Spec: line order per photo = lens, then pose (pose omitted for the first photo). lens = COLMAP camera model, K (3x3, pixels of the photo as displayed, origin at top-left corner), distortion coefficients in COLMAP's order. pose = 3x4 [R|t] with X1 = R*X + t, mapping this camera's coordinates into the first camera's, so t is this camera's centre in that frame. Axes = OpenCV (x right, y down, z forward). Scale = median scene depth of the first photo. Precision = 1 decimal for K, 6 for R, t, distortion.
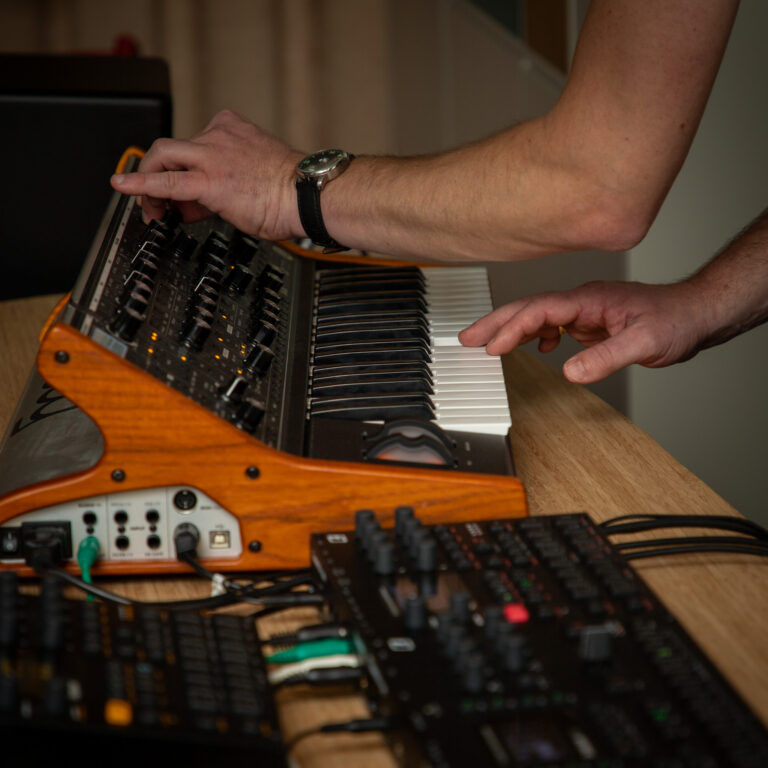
lens RADIAL K [[3590.3, 0, 385.1], [0, 3590.3, 384.3], [0, 0, 1]] dist [-0.169977, 0.000000]
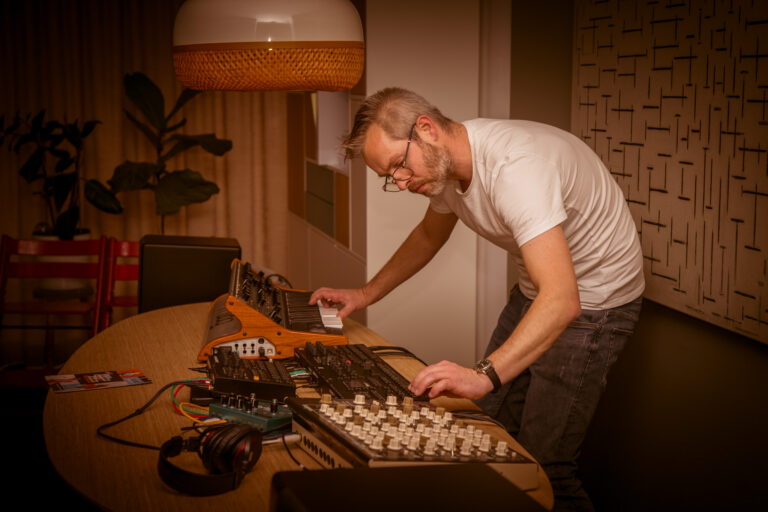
lens RADIAL K [[1233.4, 0, 385.6], [0, 1233.4, 254.4], [0, 0, 1]] dist [0.022198, 0.000000]
pose [[0.995888, 0.018718, 0.088641, -0.041730], [-0.010551, 0.995729, -0.091714, 0.060417], [-0.089979, 0.090402, 0.991832, -0.360374]]
